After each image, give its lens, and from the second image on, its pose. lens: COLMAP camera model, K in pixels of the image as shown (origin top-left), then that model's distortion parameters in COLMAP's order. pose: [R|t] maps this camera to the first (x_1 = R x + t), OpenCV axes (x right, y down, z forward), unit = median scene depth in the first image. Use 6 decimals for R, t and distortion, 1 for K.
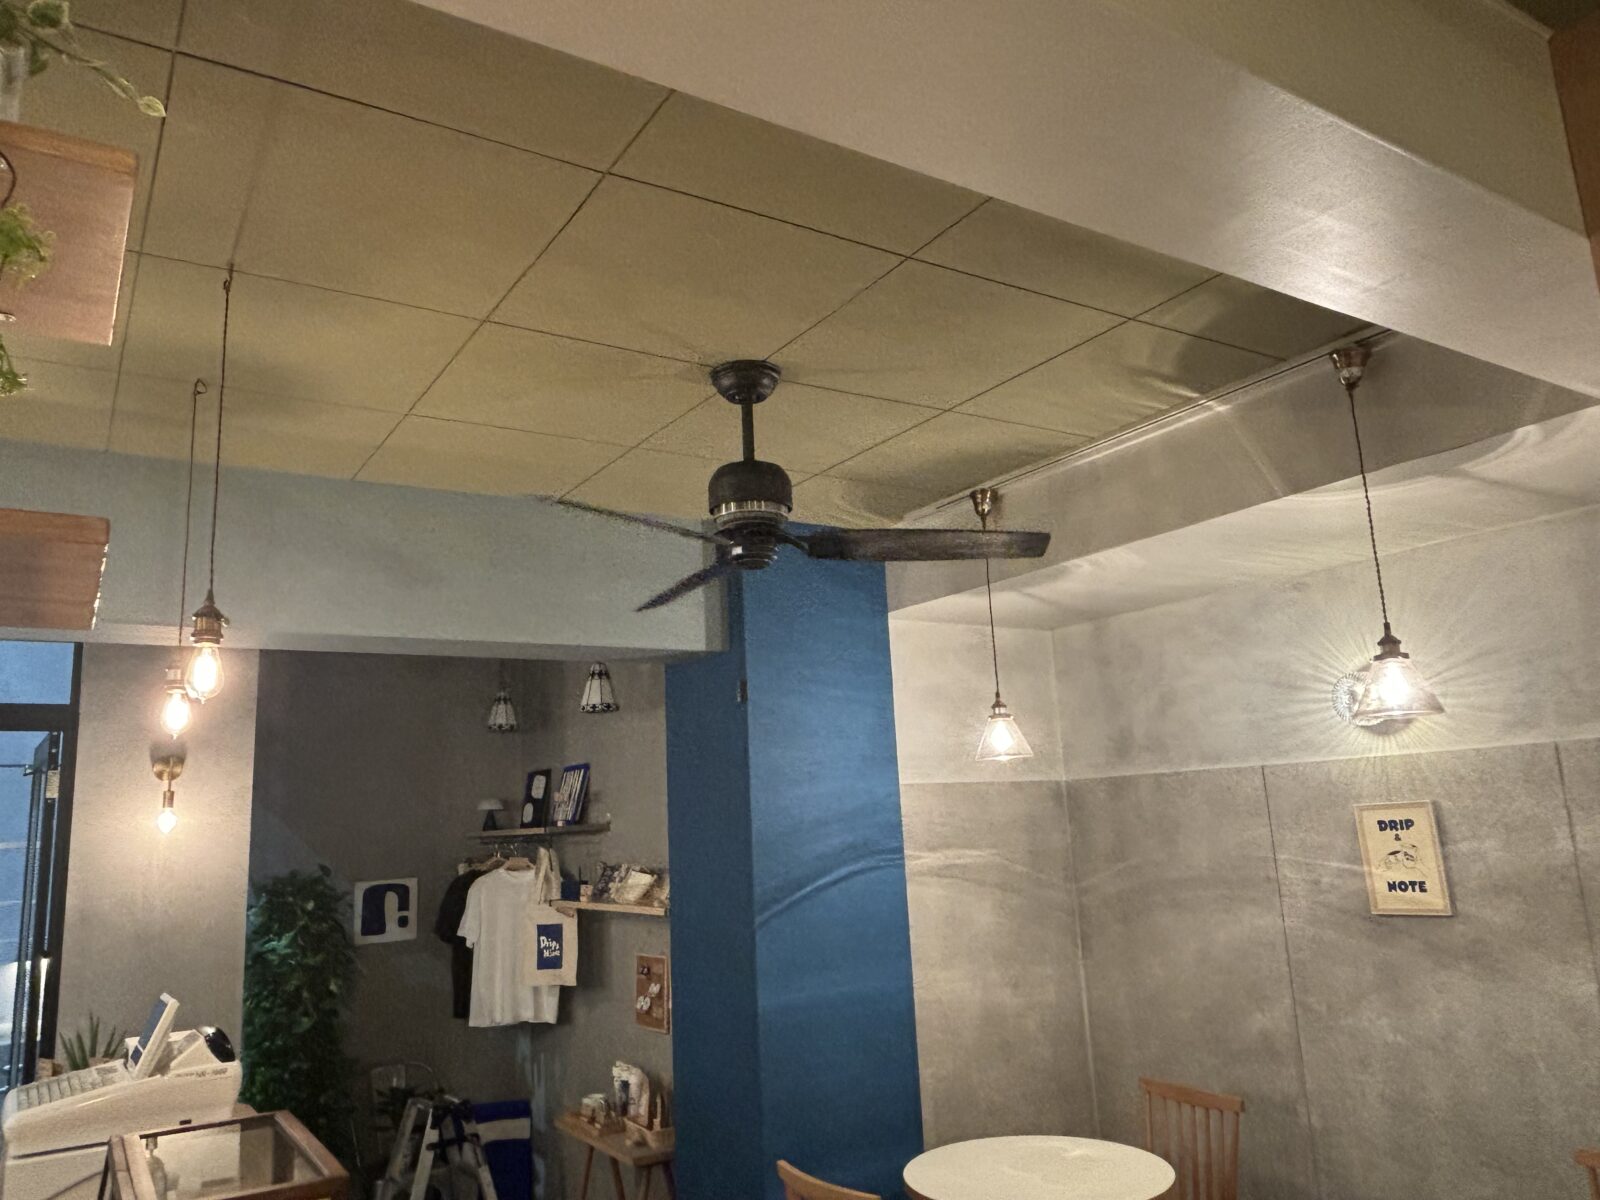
lens RADIAL K [[1135.9, 0, 800.0], [0, 1135.9, 600.0], [0, 0, 1]] dist [0.003532, 0.001712]
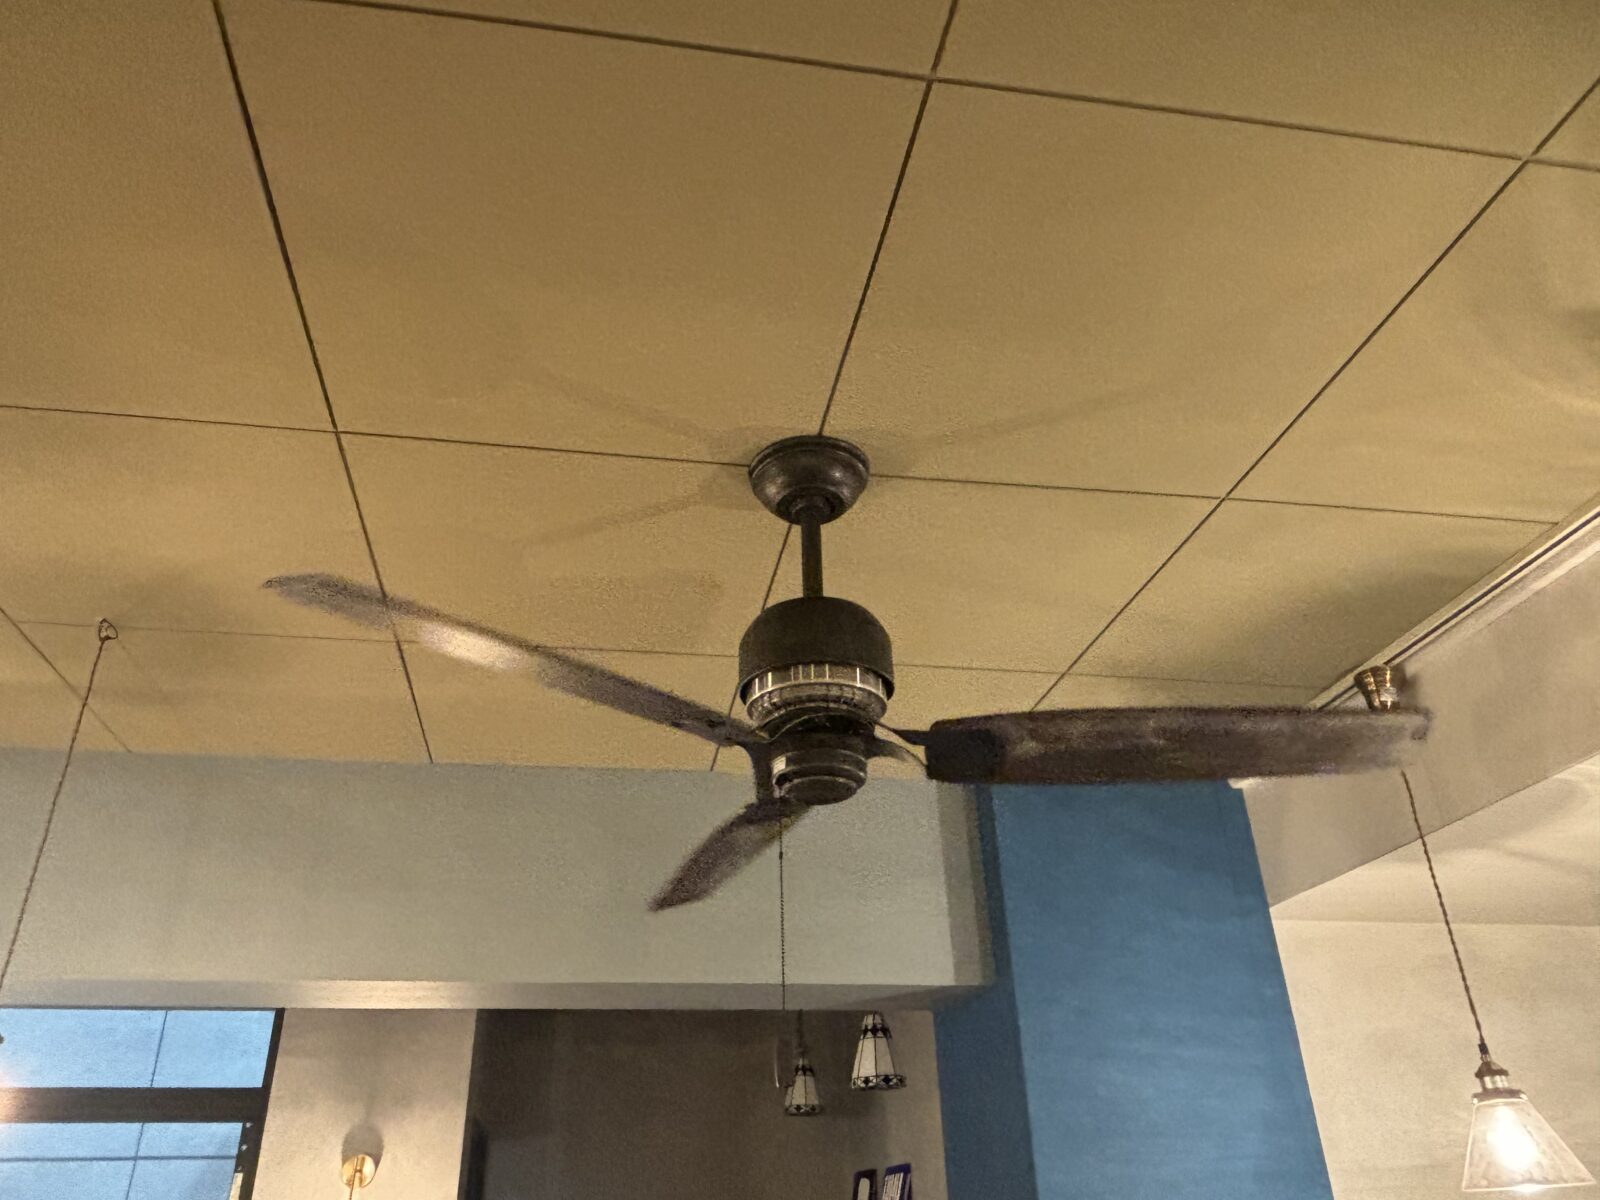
lens RADIAL K [[1135.9, 0, 800.0], [0, 1135.9, 600.0], [0, 0, 1]] dist [0.003532, 0.001712]
pose [[0.916512, -0.166675, -0.363627, 0.104483], [0.051589, 0.950714, -0.305748, 0.029752], [0.396666, 0.261463, 0.879939, 0.347265]]
